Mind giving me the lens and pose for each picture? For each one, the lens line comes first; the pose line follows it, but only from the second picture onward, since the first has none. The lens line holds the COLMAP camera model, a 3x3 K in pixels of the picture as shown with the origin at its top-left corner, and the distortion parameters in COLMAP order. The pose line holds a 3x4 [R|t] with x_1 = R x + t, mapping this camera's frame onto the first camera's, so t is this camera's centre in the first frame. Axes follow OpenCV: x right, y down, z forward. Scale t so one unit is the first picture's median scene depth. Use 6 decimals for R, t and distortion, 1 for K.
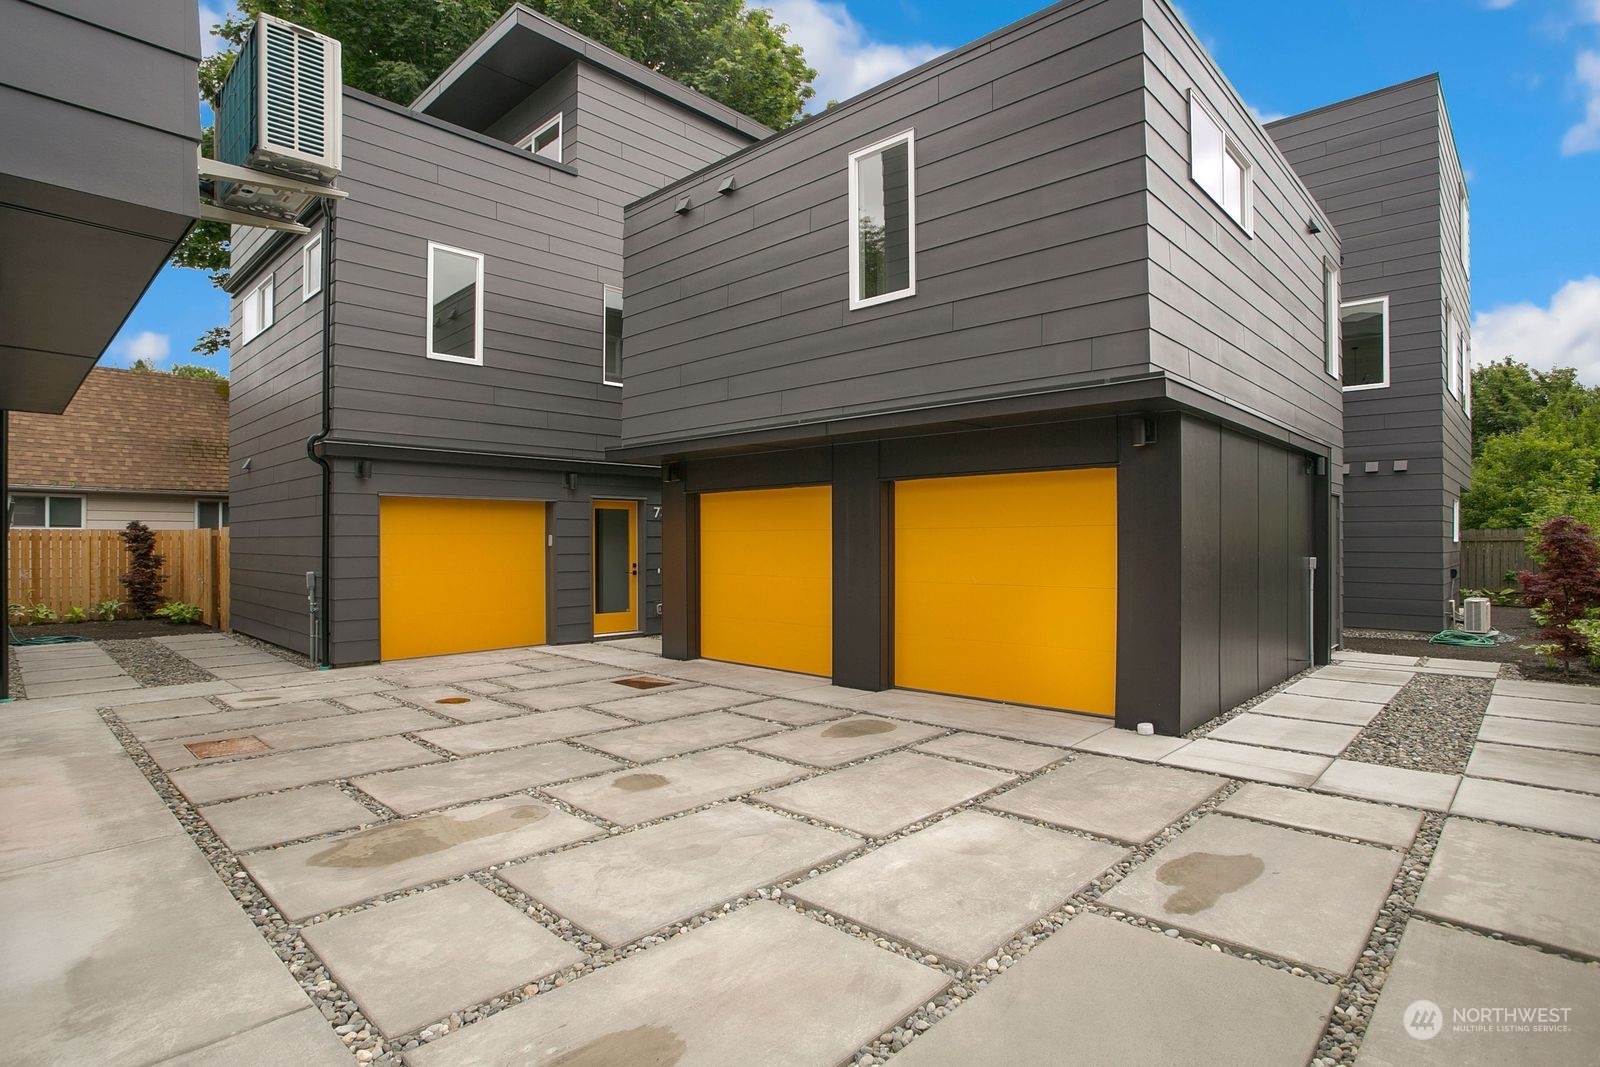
lens RADIAL K [[807.2, 0, 800.0], [0, 807.2, 533.5], [0, 0, 1]] dist [-0.031952, 0.000016]
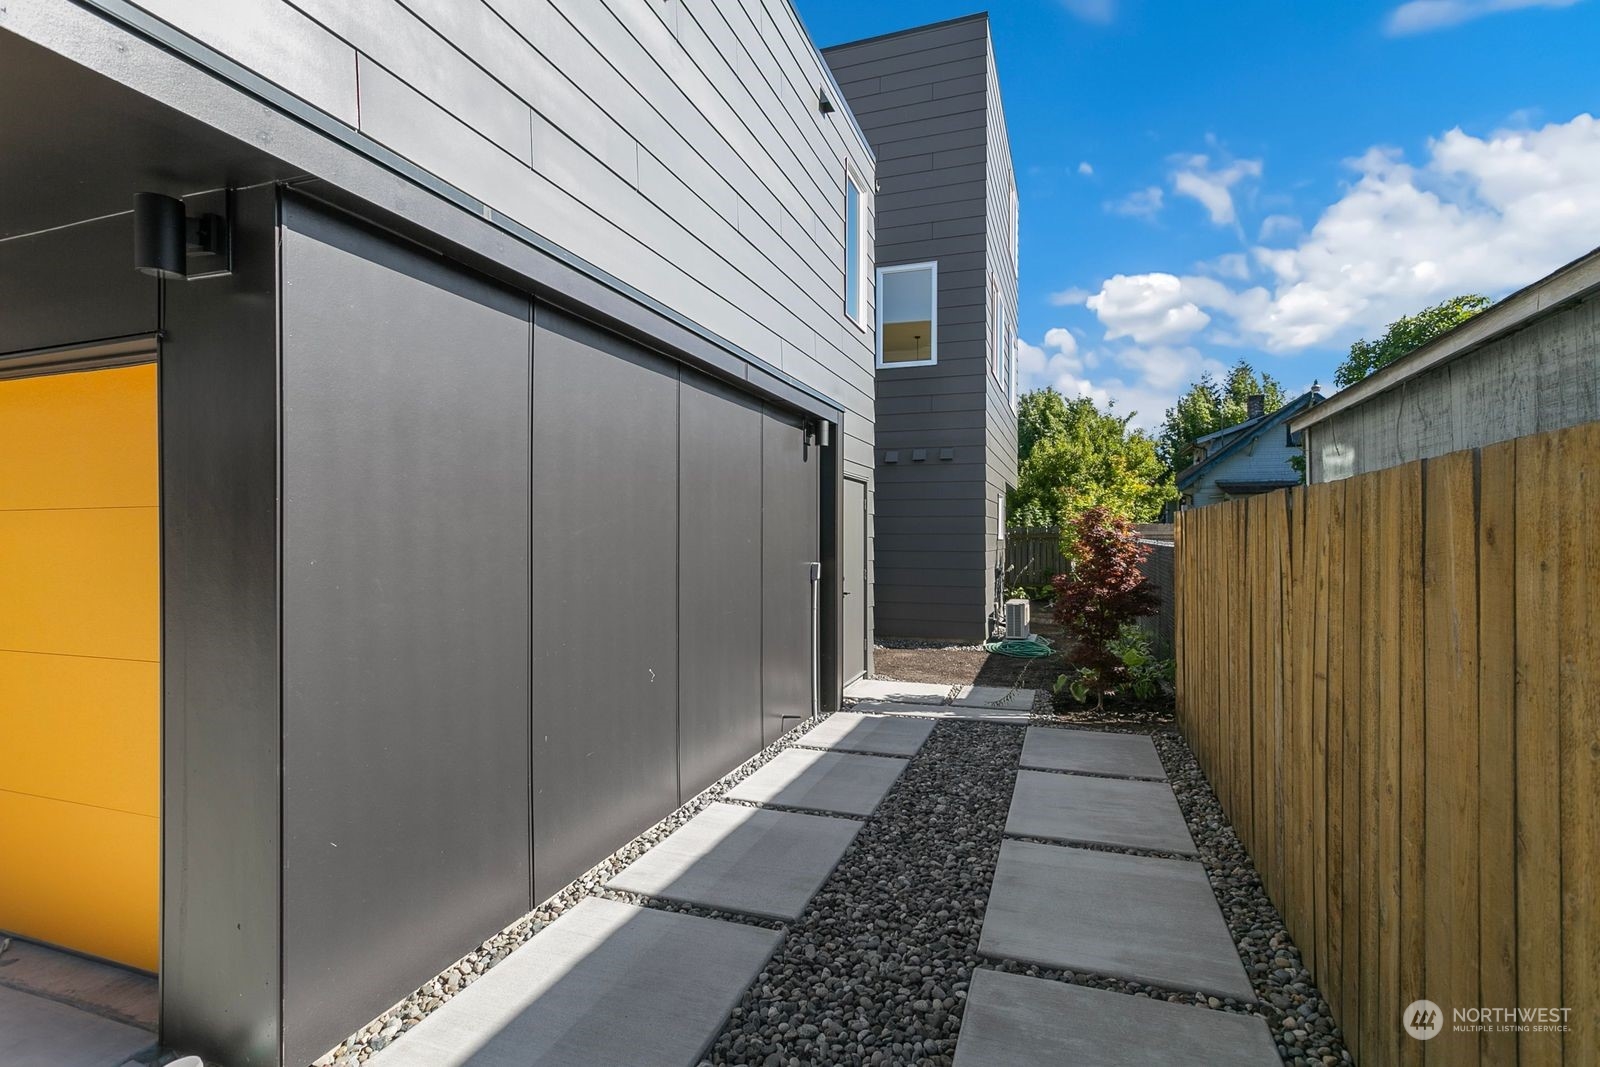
lens RADIAL K [[766.1, 0, 800.0], [0, 766.1, 533.5], [0, 0, 1]] dist [-0.000562, -0.000176]
pose [[0.913016, -0.001338, 0.407922, 0.309293], [-0.000250, 0.999993, 0.003841, 0.000368], [-0.407924, -0.003609, 0.913009, 0.338543]]
